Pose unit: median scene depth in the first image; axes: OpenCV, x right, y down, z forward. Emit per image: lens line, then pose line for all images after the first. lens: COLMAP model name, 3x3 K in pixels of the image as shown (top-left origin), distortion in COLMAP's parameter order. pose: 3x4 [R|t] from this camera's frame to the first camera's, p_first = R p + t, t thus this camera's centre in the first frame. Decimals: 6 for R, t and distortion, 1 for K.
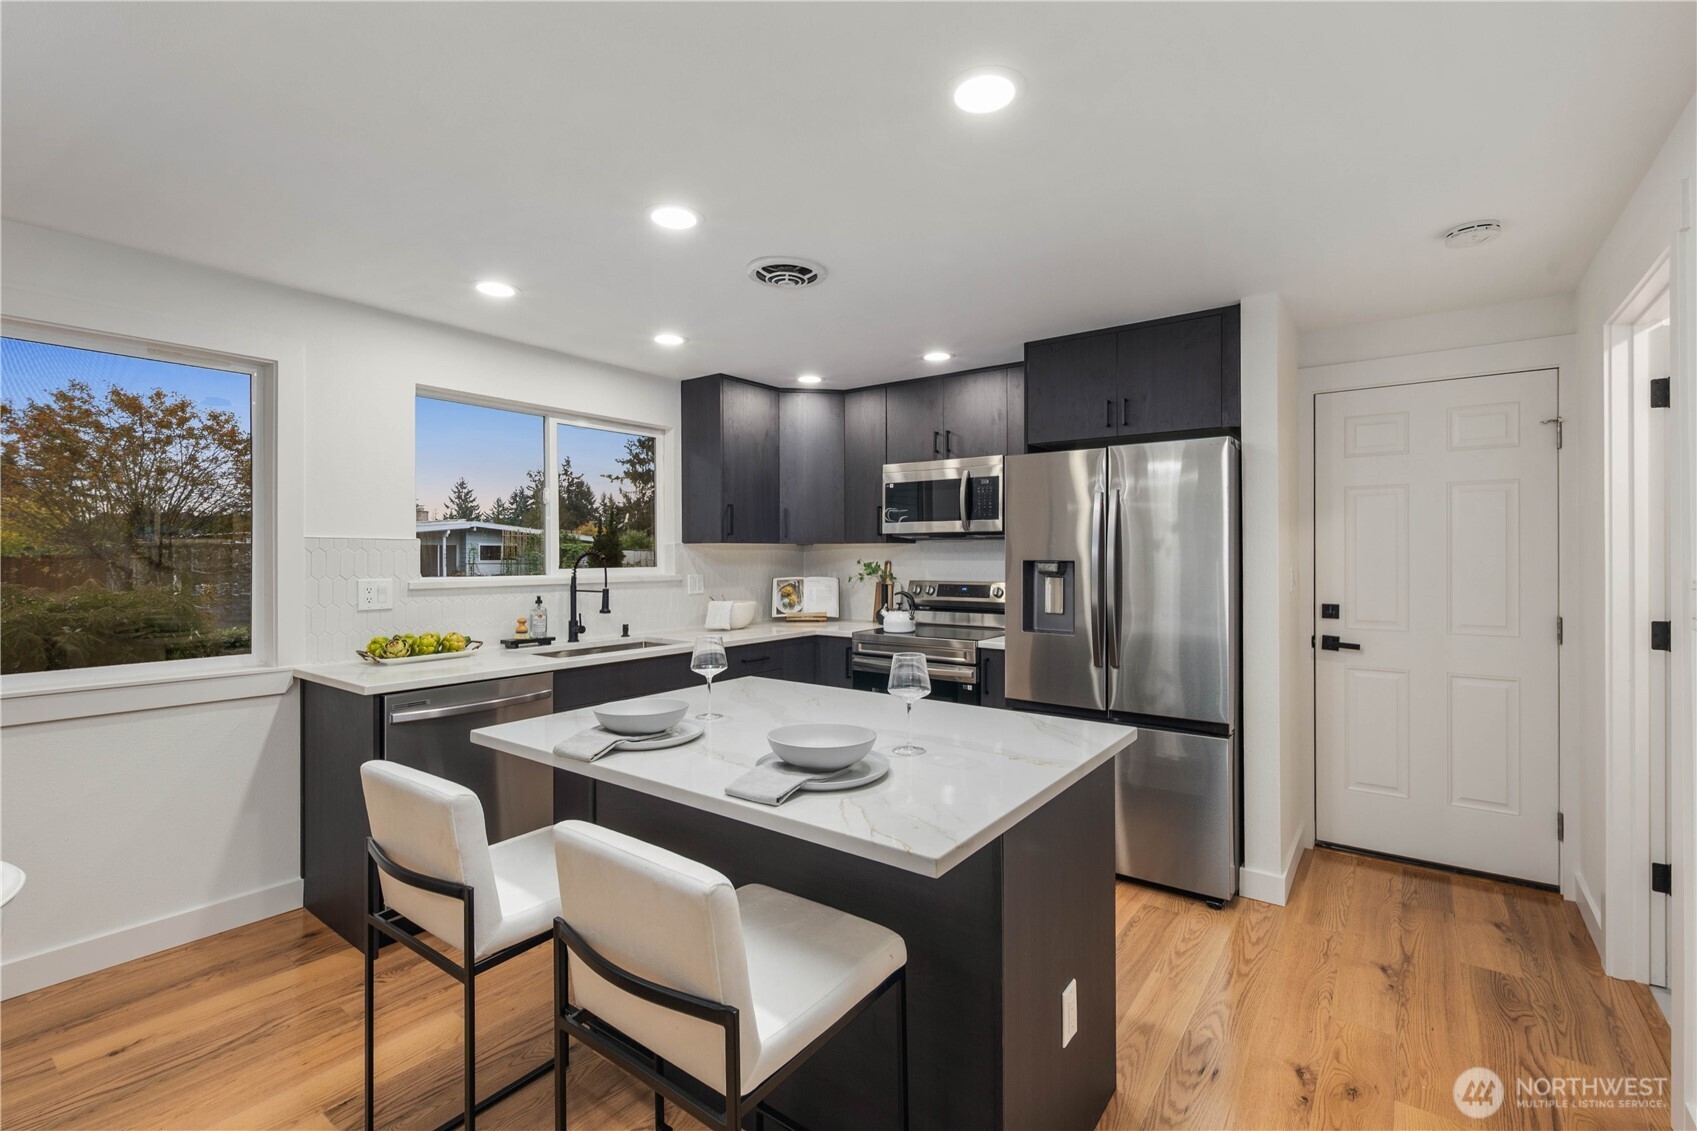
lens RADIAL K [[749.3, 0, 852.0], [0, 749.3, 555.8], [0, 0, 1]] dist [-0.000309, -0.000189]
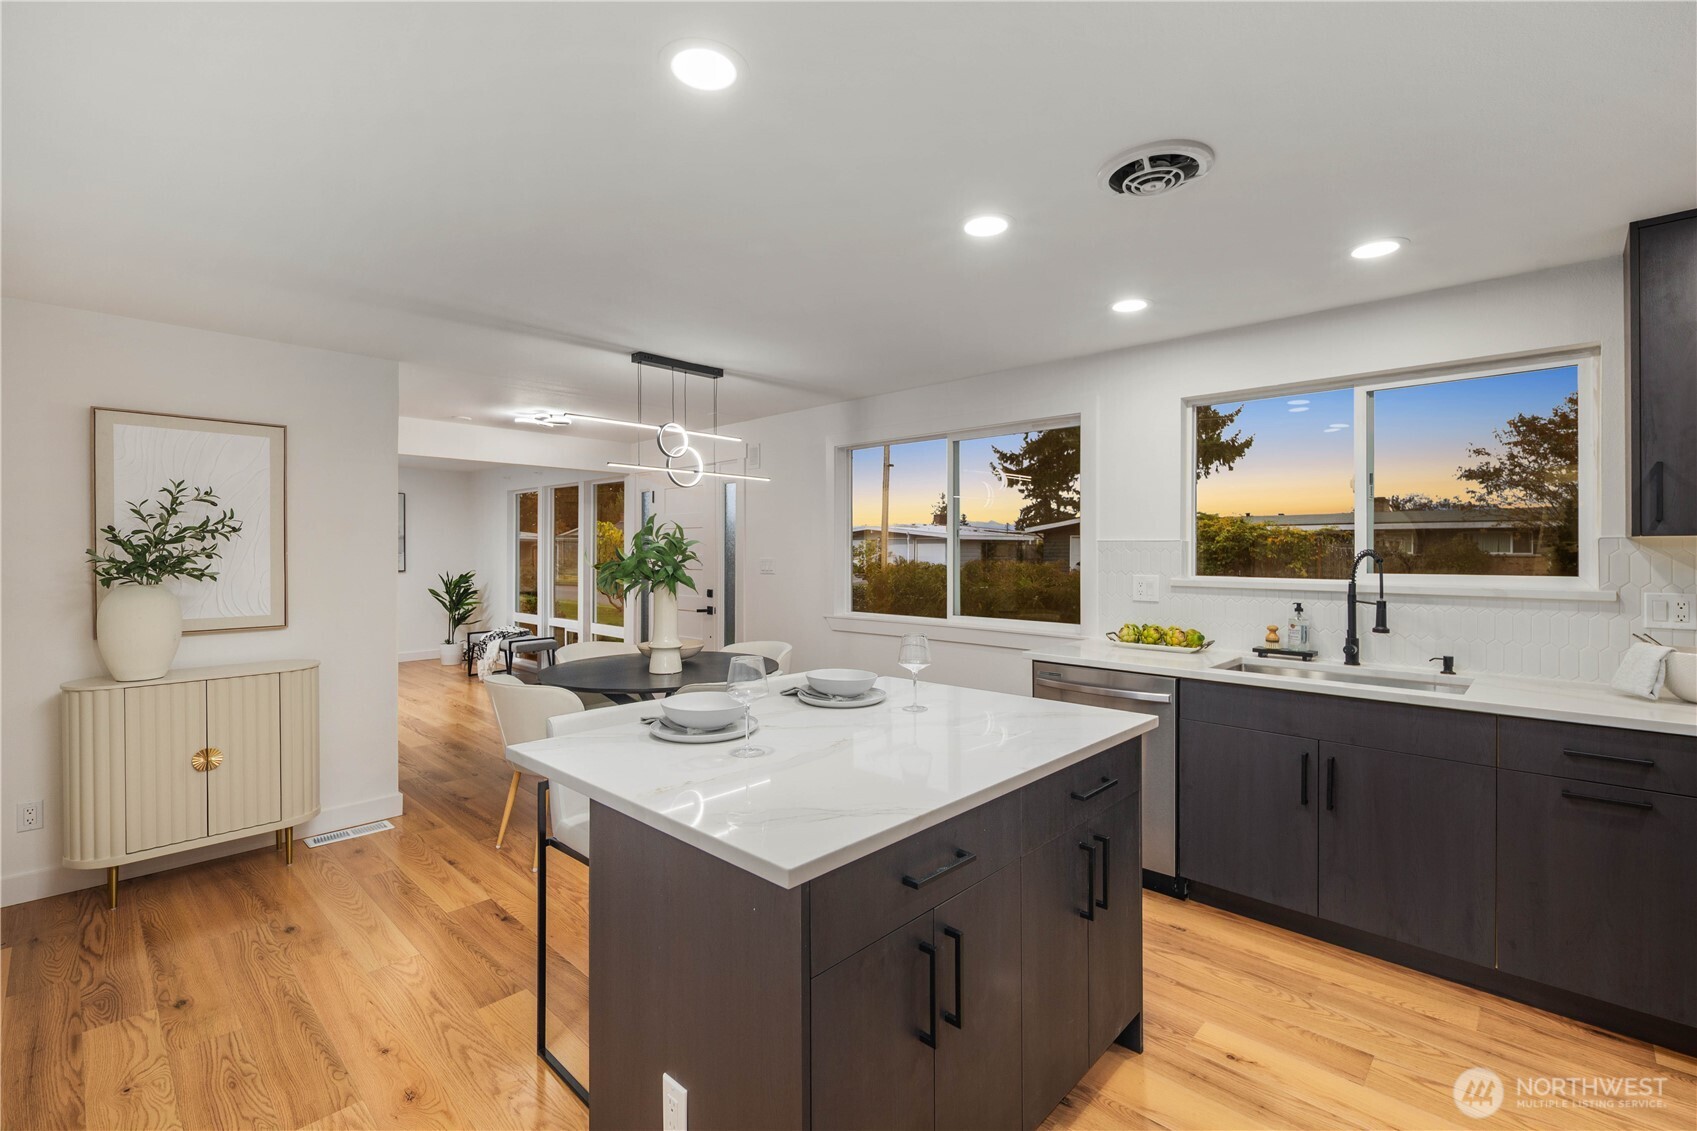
lens RADIAL K [[767.3, 0, 869.9], [0, 767.3, 549.9], [0, 0, 1]] dist [0.000570, -0.000787]
pose [[-0.113253, 0.002125, -0.993564, 0.464094], [-0.001855, 0.999996, 0.002350, -0.007830], [0.993564, 0.002109, -0.113248, 0.542047]]
